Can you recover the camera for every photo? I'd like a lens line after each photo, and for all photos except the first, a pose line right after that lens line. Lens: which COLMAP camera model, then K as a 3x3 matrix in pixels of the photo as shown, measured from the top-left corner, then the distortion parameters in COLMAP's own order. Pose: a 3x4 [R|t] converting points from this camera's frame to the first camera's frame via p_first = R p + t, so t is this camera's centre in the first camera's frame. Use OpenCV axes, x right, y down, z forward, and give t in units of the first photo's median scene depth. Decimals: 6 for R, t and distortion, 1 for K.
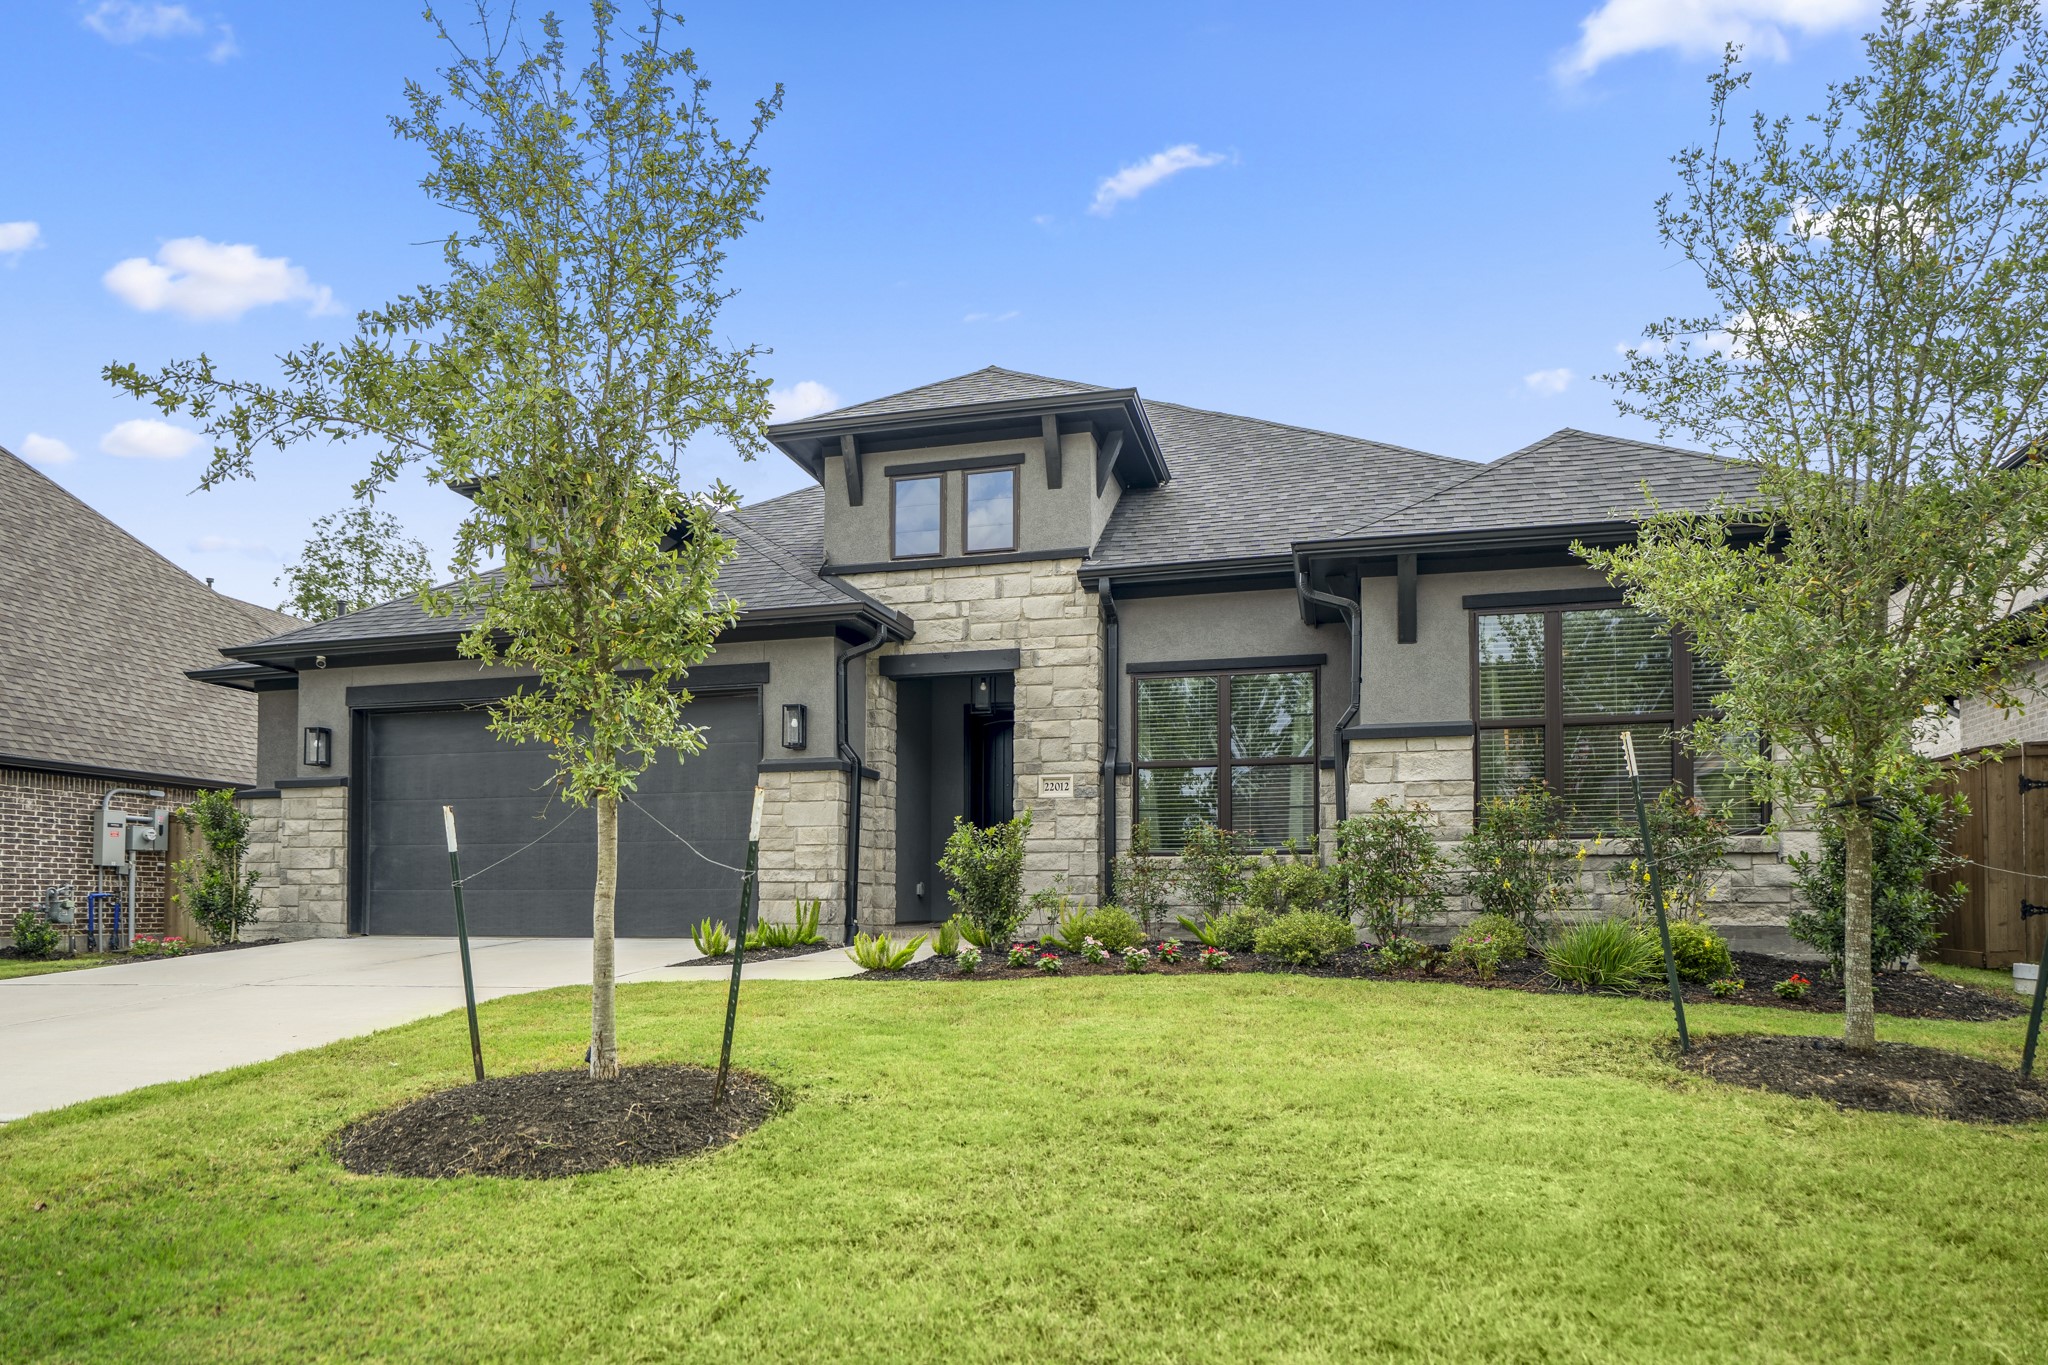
lens RADIAL K [[1193.9, 0, 1023.8], [0, 1193.9, 774.4], [0, 0, 1]] dist [-0.010364, 0.000528]
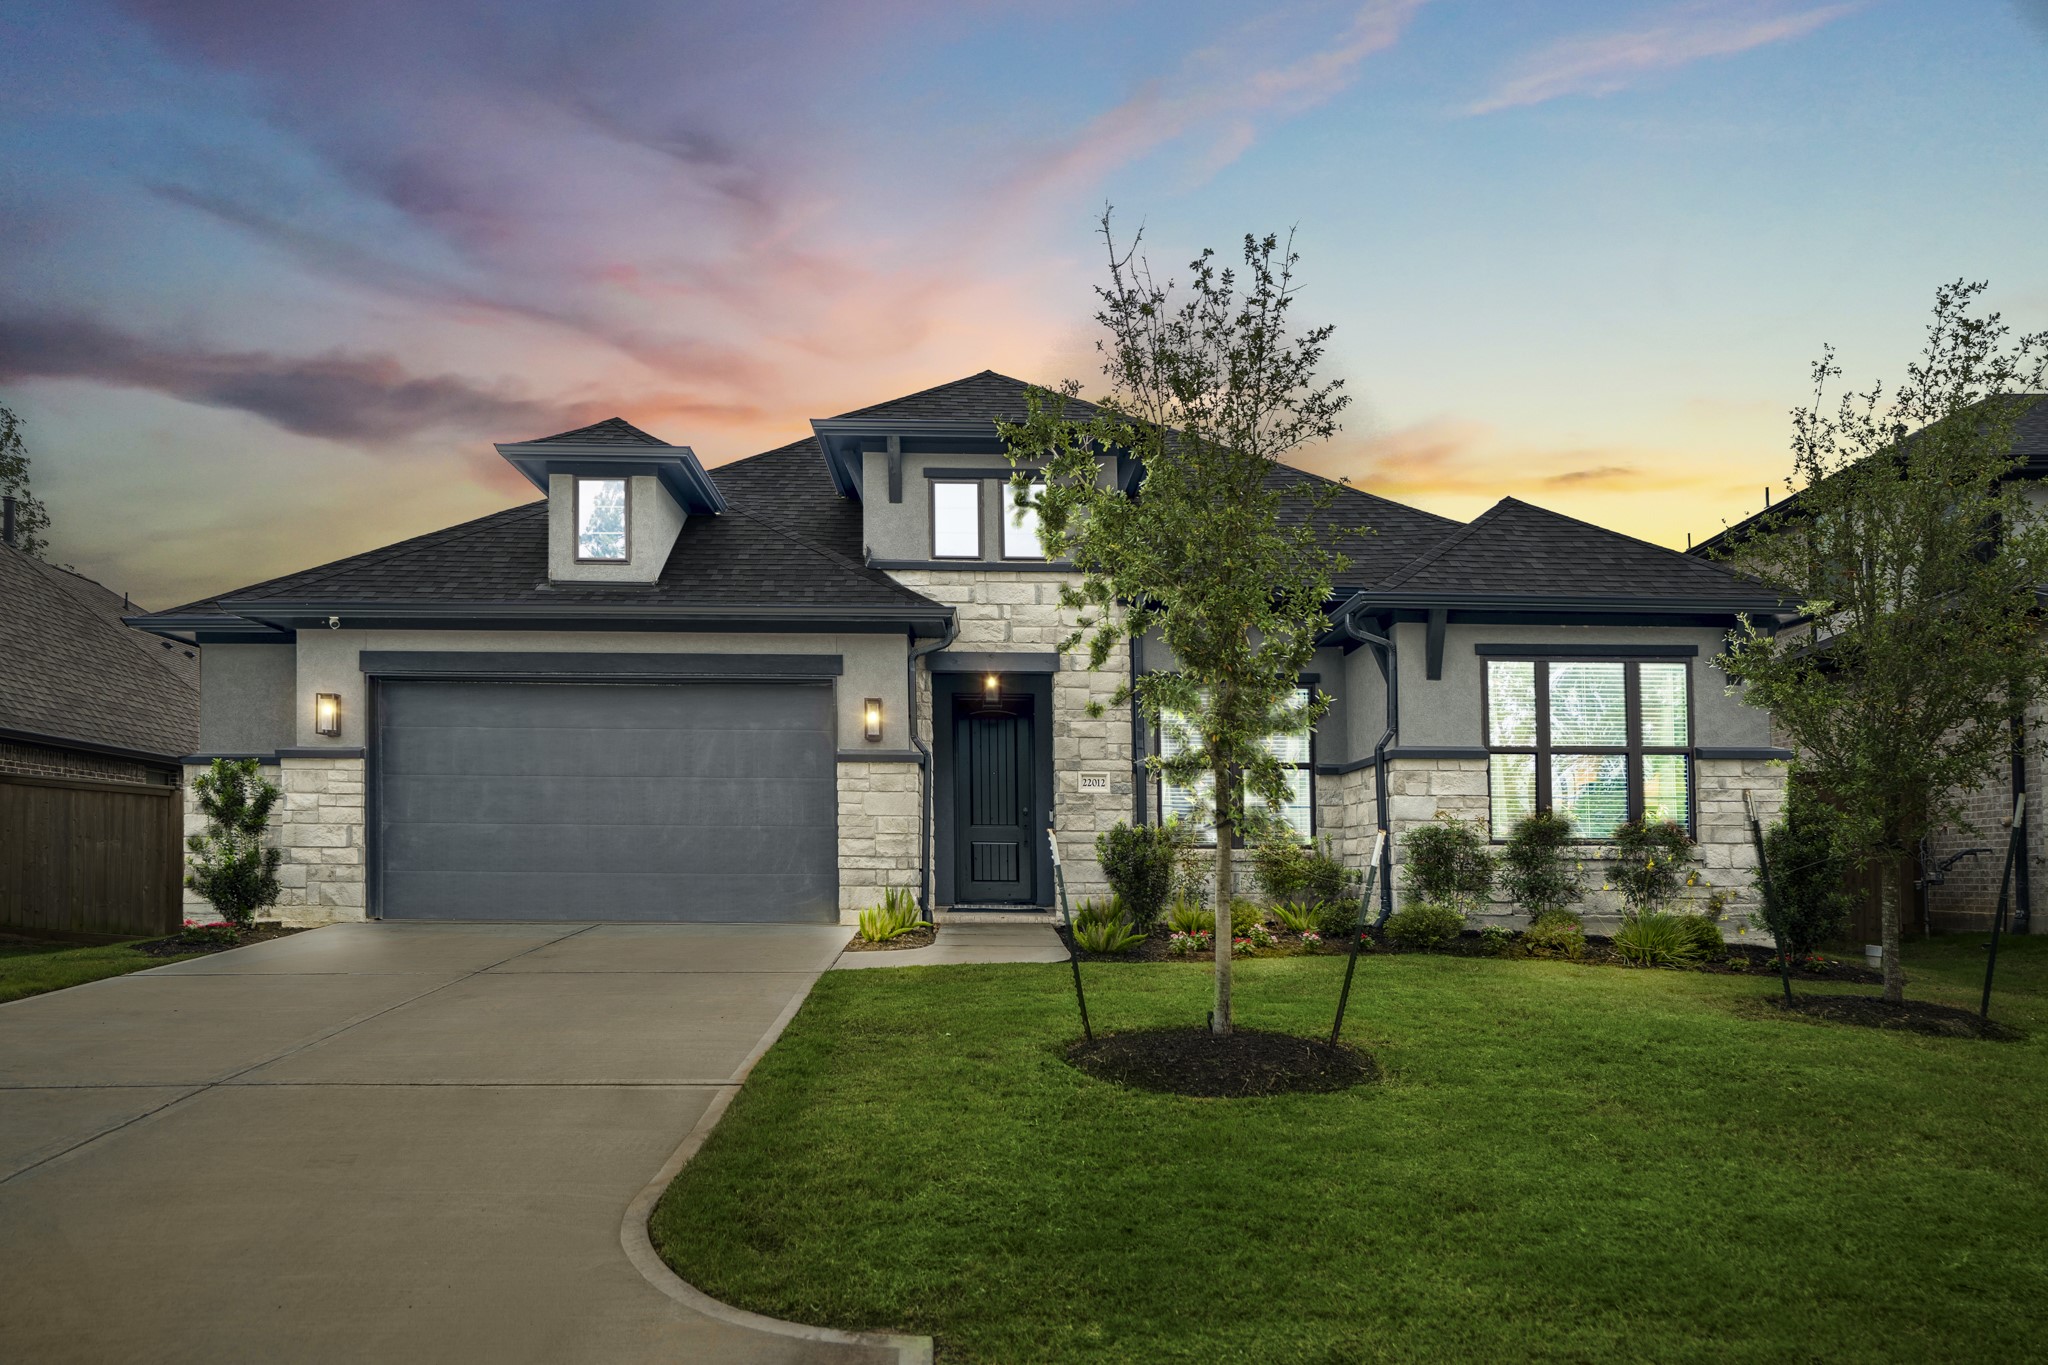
lens RADIAL K [[1356.3, 0, 1024.0], [0, 1356.3, 682.5], [0, 0, 1]] dist [-0.000497, -0.000018]
pose [[0.958352, 0.050144, 0.281152, -0.381312], [-0.041143, 0.998437, -0.037833, -0.031095], [-0.282610, 0.024690, 0.958917, -0.168759]]
